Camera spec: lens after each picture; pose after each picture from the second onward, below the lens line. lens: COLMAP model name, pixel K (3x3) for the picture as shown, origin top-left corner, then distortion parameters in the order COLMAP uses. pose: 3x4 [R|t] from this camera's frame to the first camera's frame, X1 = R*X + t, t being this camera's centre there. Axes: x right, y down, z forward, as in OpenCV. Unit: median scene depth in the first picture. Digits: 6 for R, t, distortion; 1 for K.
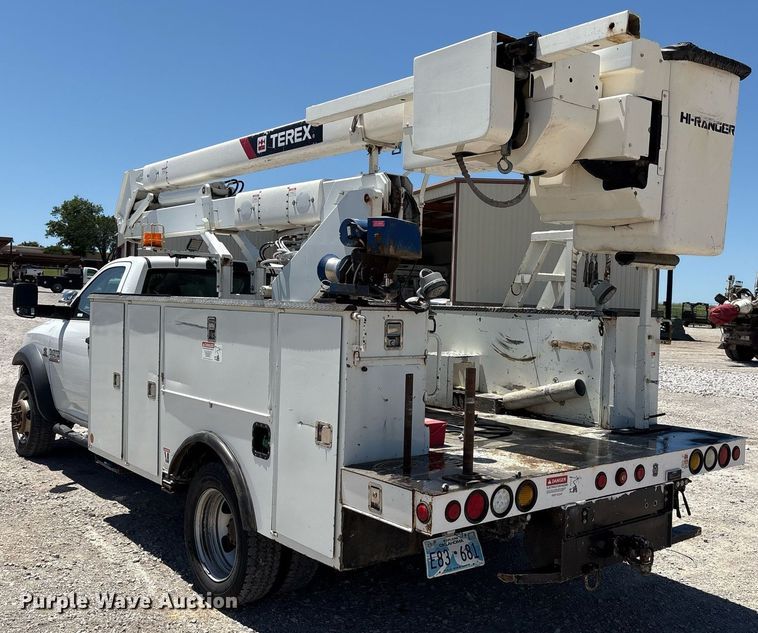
lens RADIAL K [[762.9, 0, 356.0], [0, 762.9, 316.2], [0, 0, 1]] dist [0.002275, 0.014808]
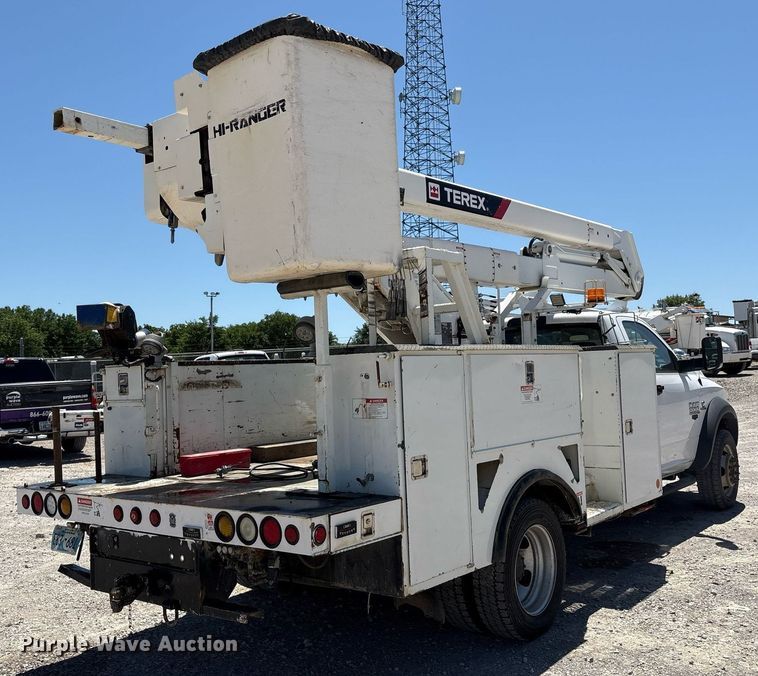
lens RADIAL K [[789.9, 0, 379.0], [0, 789.9, 338.0], [0, 0, 1]] dist [-0.007712, -0.002898]
pose [[0.245021, -0.069317, -0.967037, 1.337622], [0.047473, 0.997102, -0.059443, 0.041002], [0.968355, -0.031343, 0.247601, 0.945797]]
